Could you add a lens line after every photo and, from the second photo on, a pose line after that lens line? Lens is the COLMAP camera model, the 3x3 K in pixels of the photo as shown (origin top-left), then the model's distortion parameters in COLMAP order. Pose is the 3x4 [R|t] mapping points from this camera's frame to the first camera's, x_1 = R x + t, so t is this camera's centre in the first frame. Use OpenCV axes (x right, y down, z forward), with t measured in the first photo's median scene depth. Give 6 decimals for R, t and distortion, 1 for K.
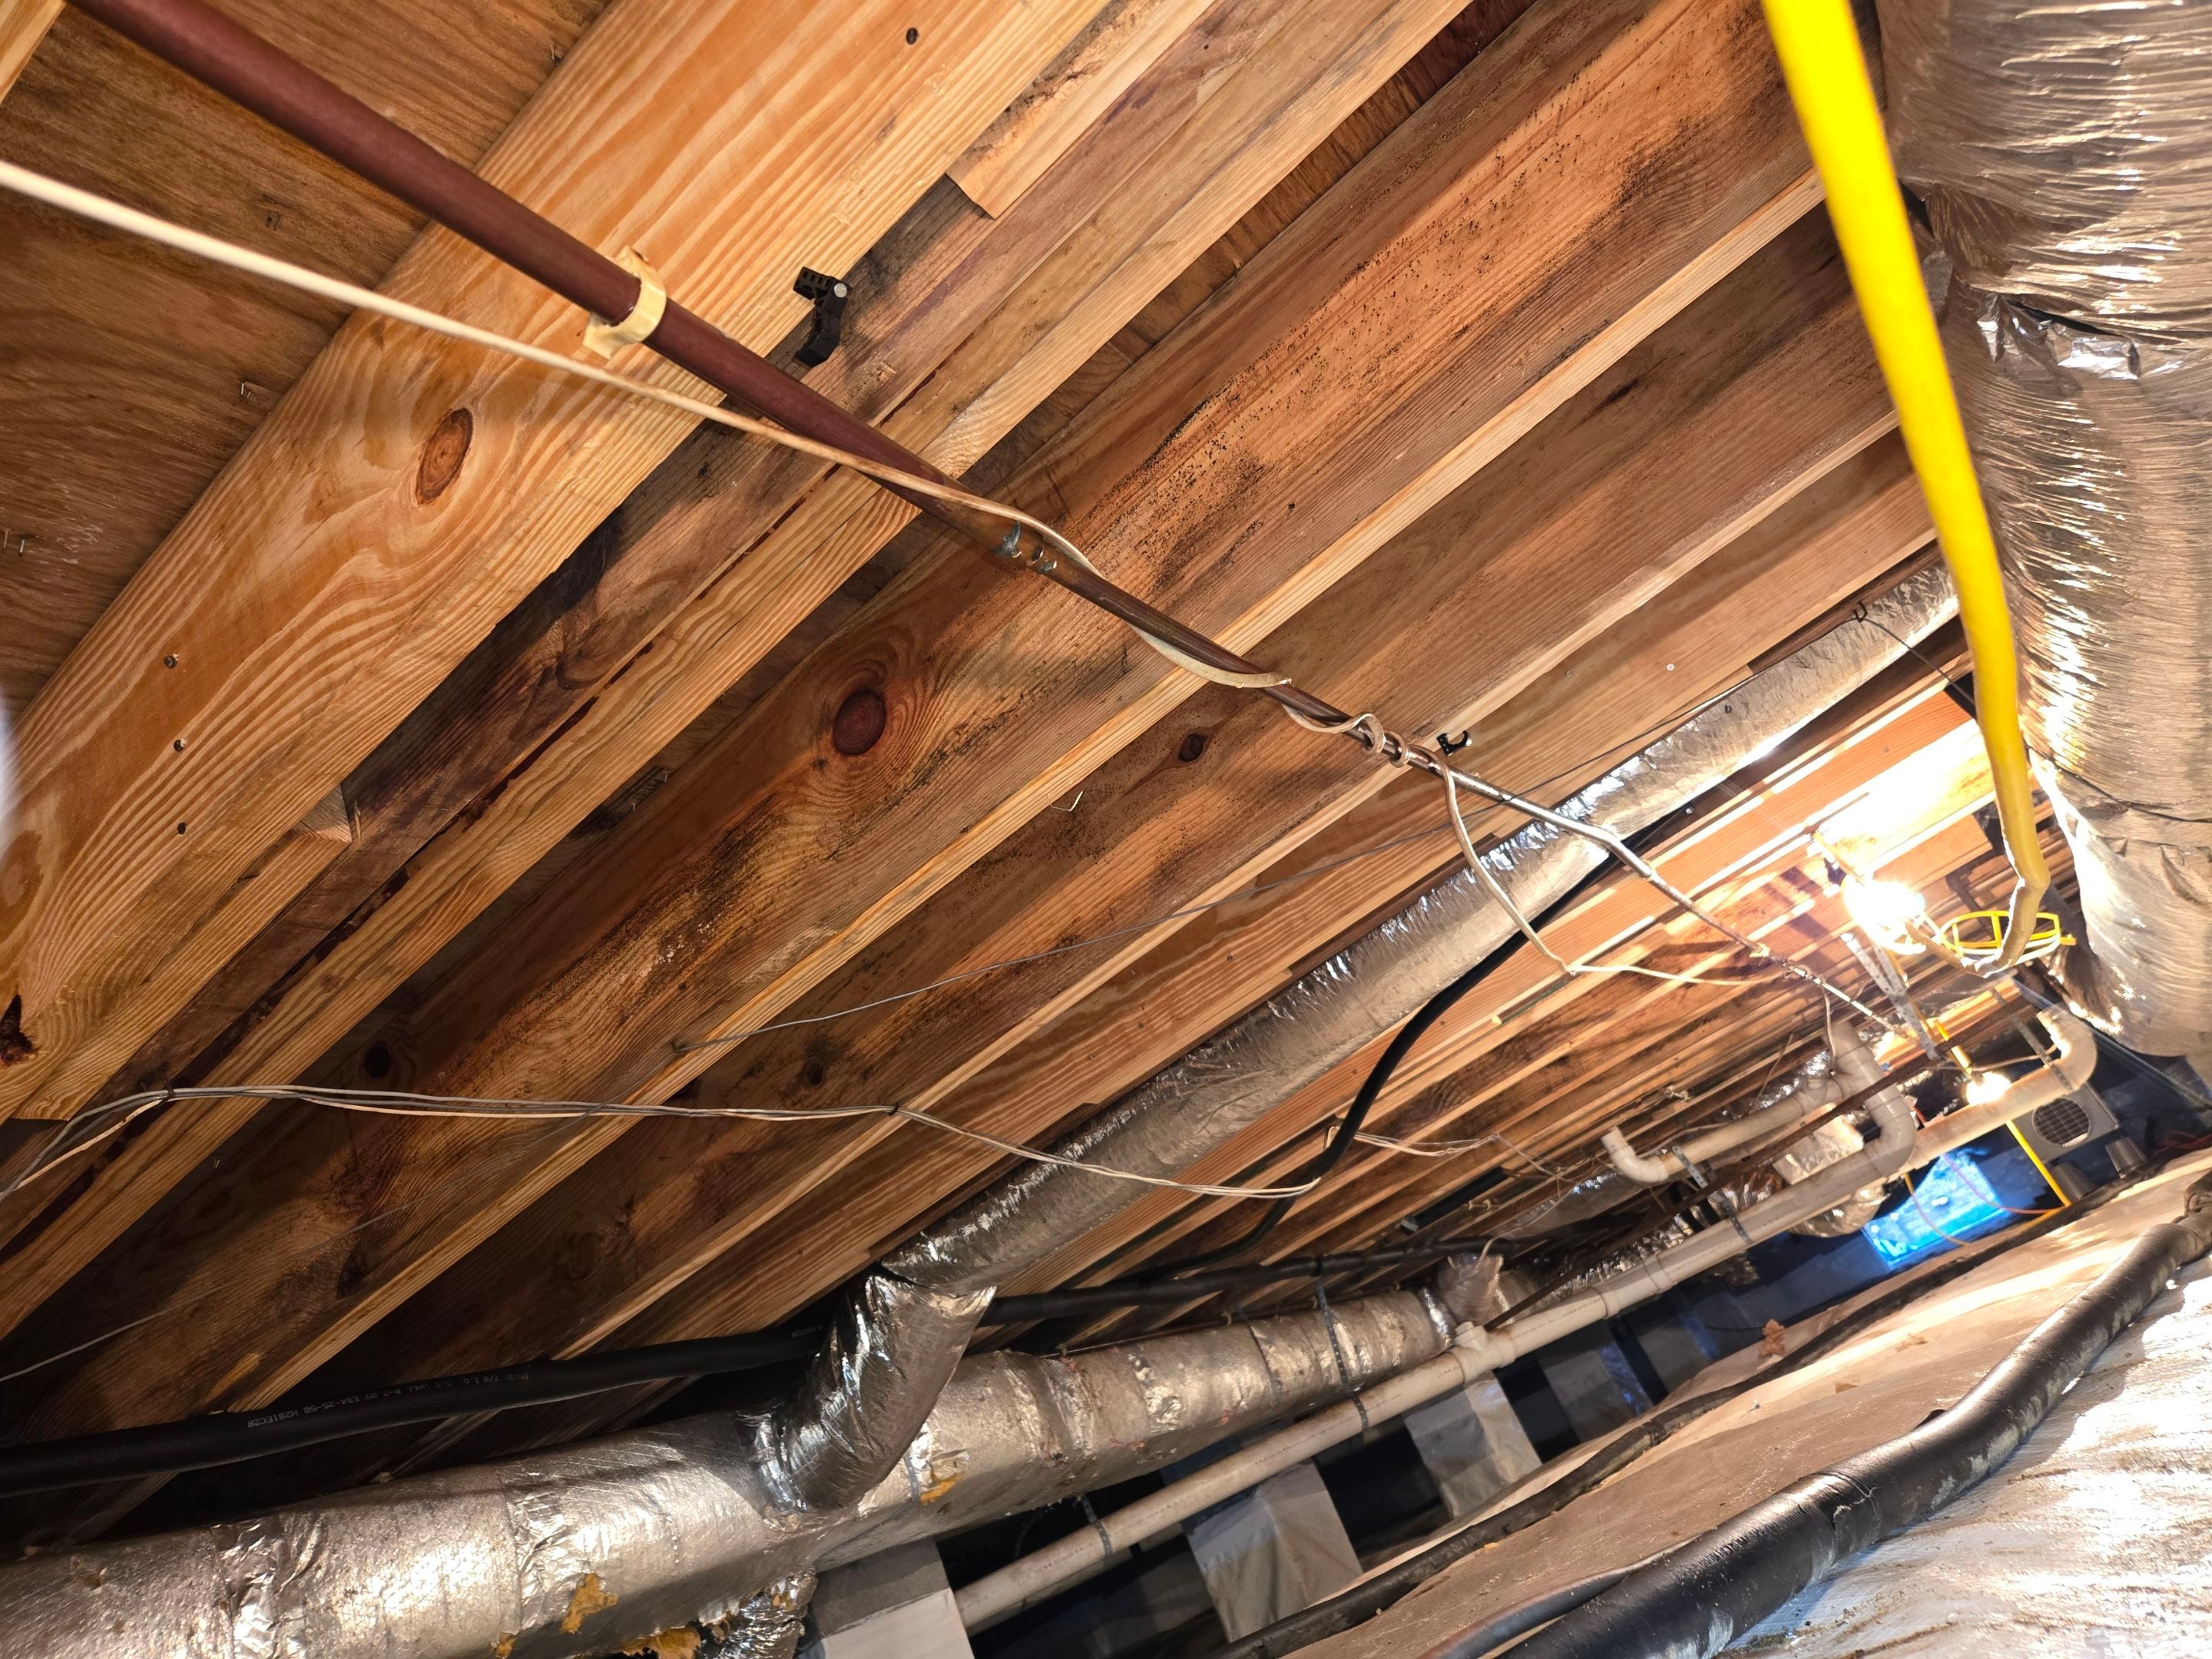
lens RADIAL K [[1465.7, 0, 1119.5], [0, 1465.7, 801.8], [0, 0, 1]] dist [0.070484, -0.060270]
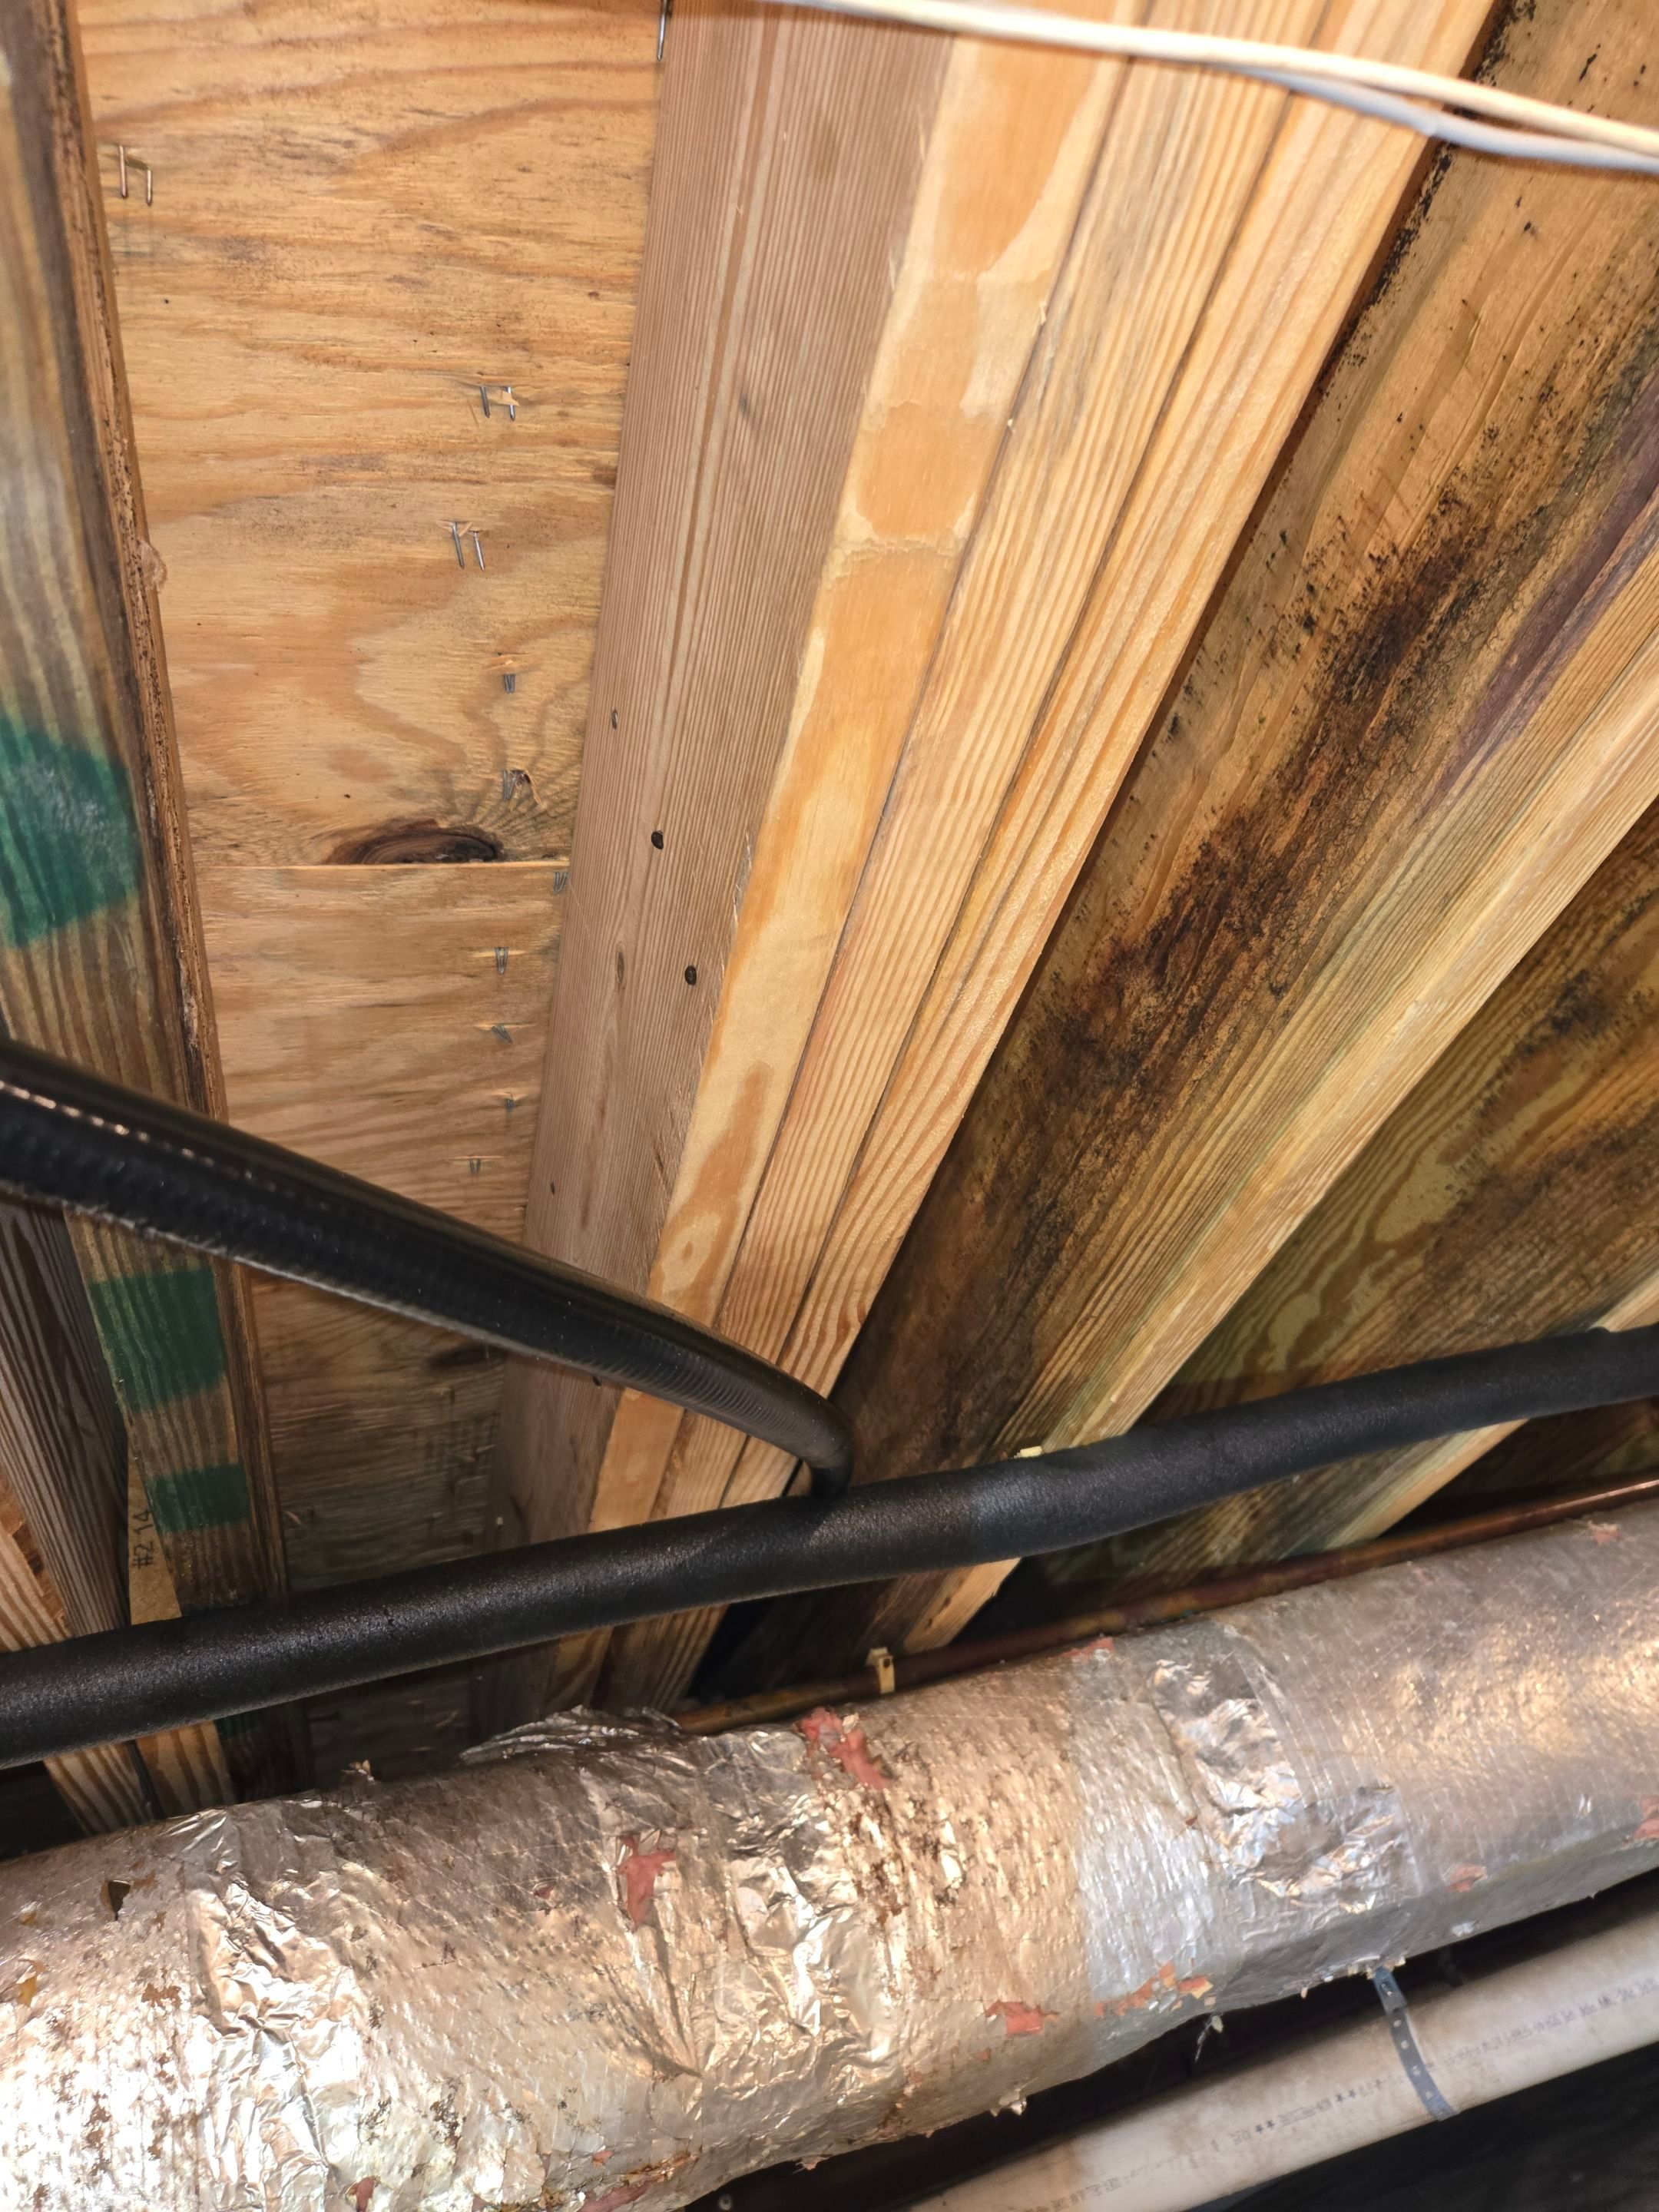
lens RADIAL K [[1465.7, 0, 829.5], [0, 1465.7, 1106.0], [0, 0, 1]] dist [0.070484, -0.060270]
pose [[0.782782, -0.214901, -0.584011, 0.326746], [0.293527, 0.955028, 0.042004, 0.472289], [0.548720, -0.204303, 0.810658, 1.511323]]
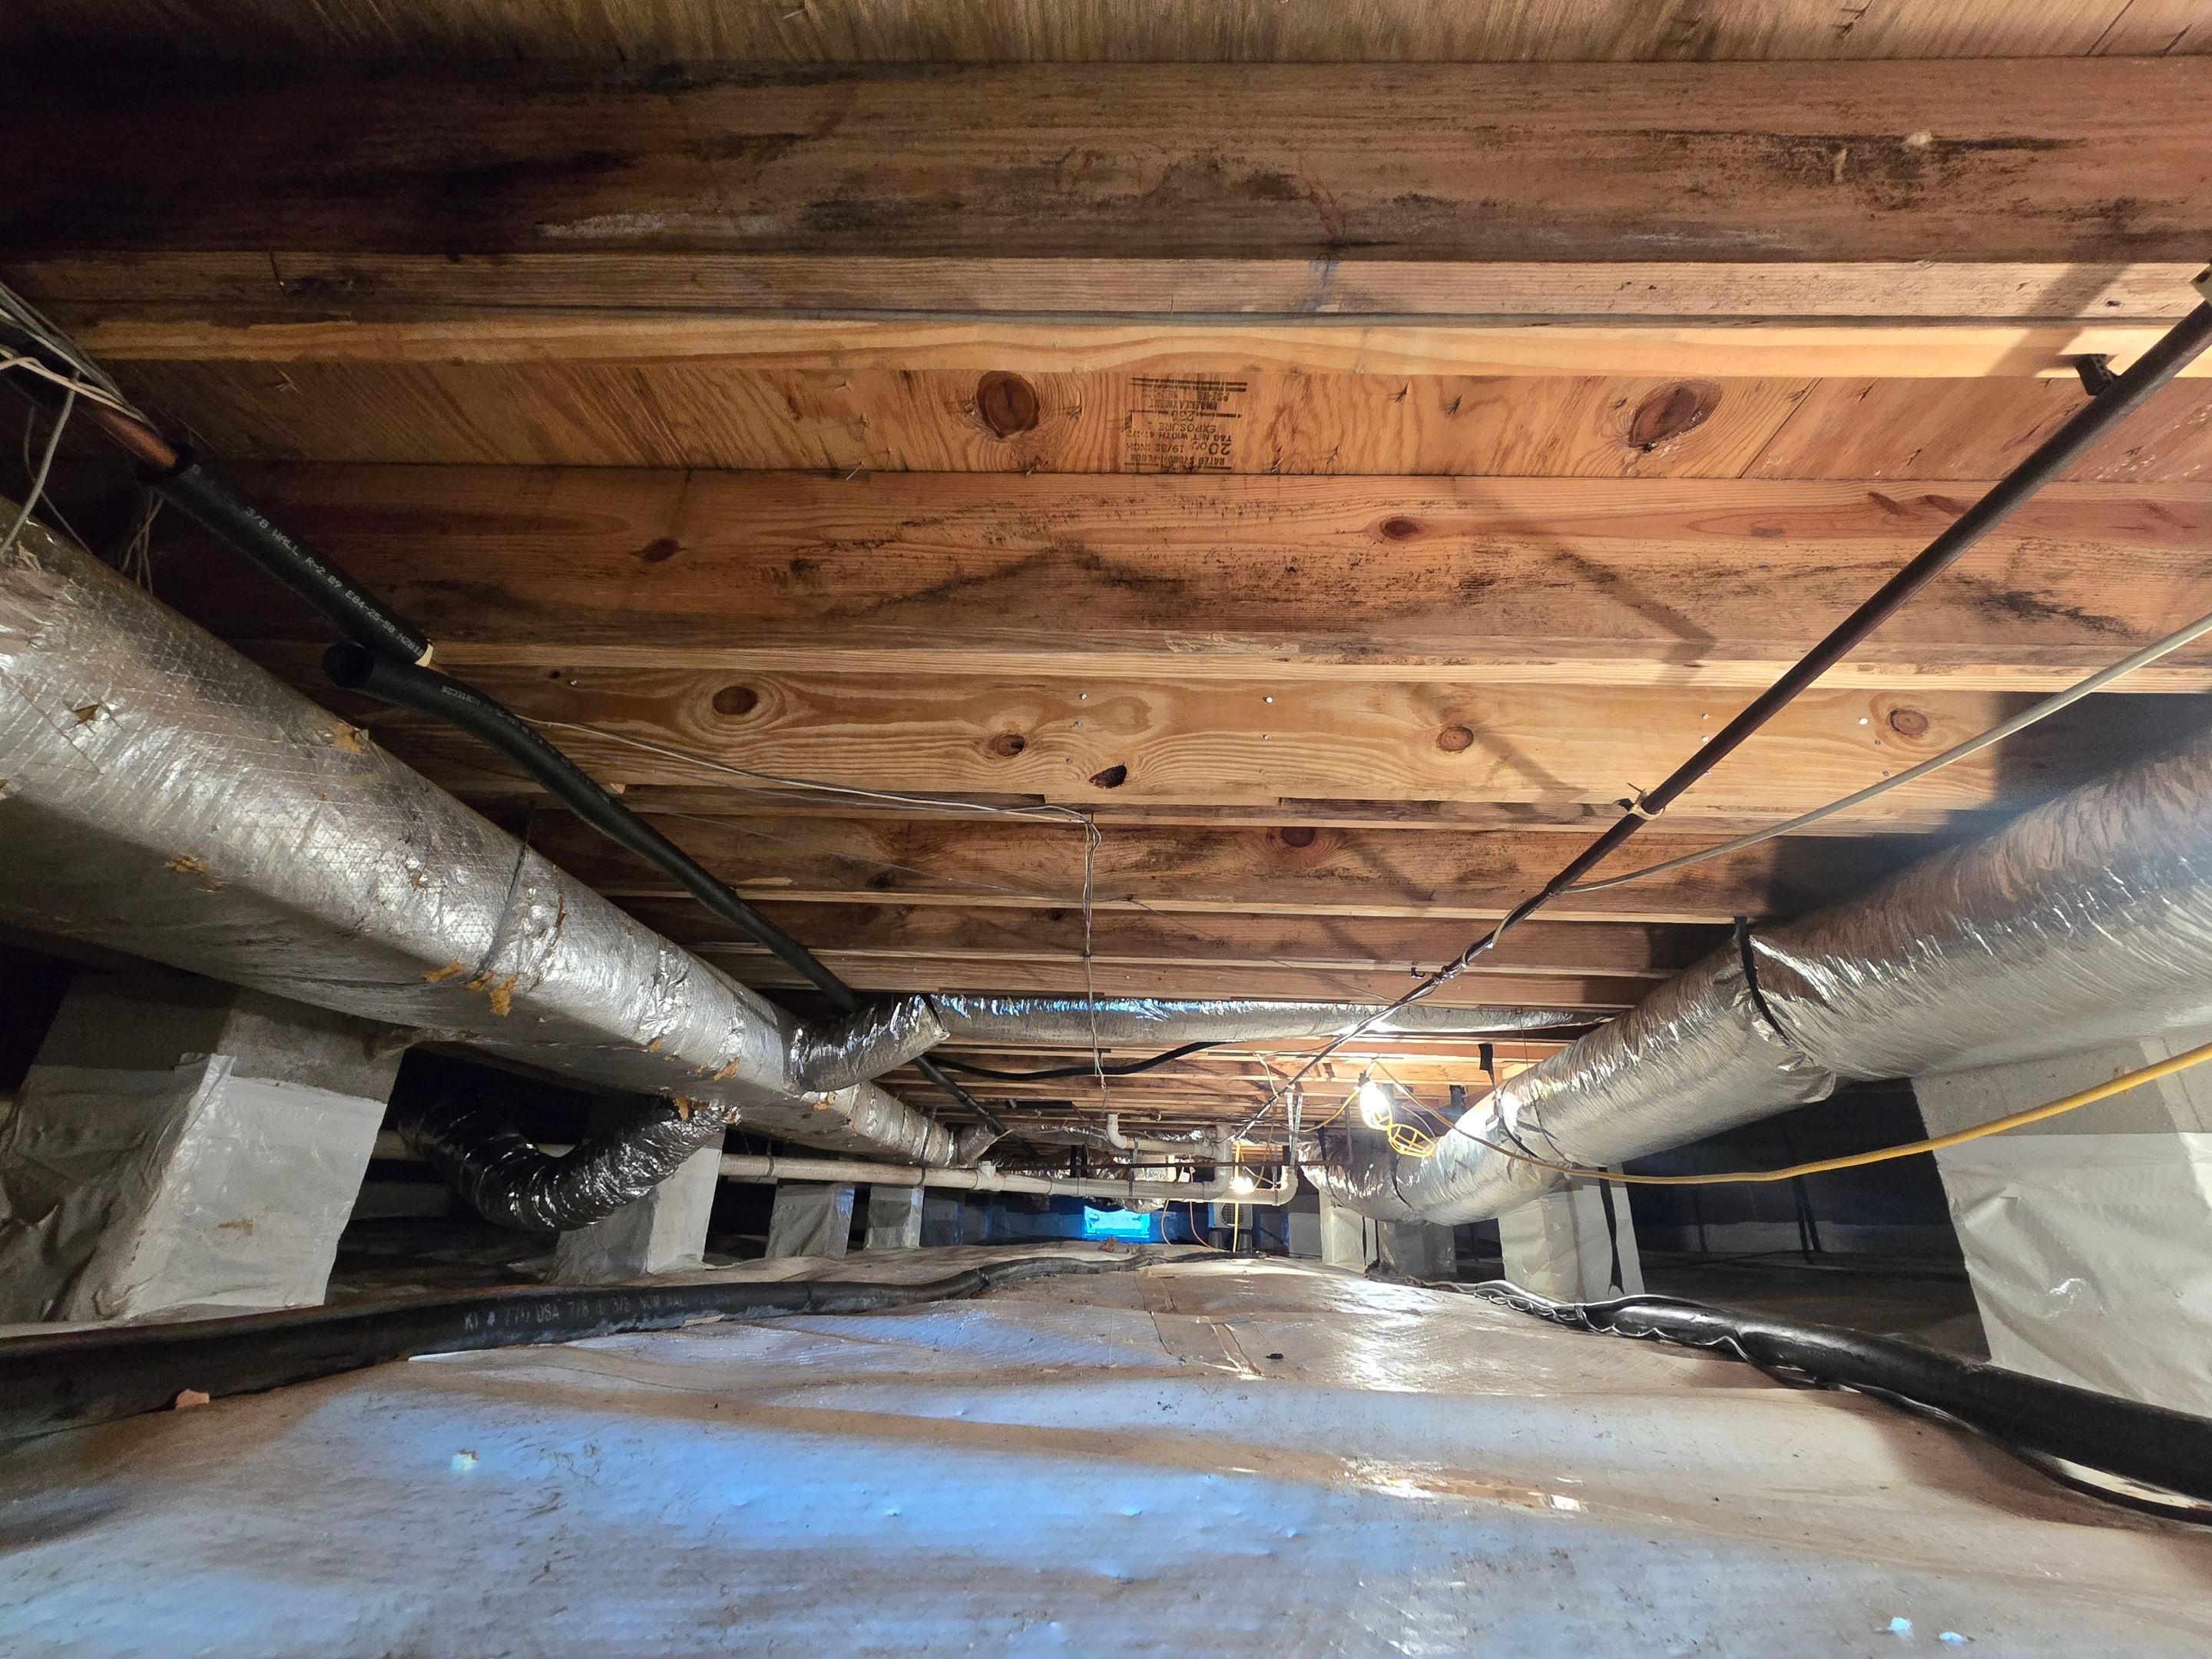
lens RADIAL K [[894.1, 0, 1110.2], [0, 894.1, 831.9], [0, 0, 1]] dist [0.003187, 0.000842]
pose [[0.742615, 0.595707, 0.306032, -0.594383], [-0.586477, 0.799085, -0.132319, 0.214455], [-0.323369, -0.081219, 0.942781, -0.141833]]
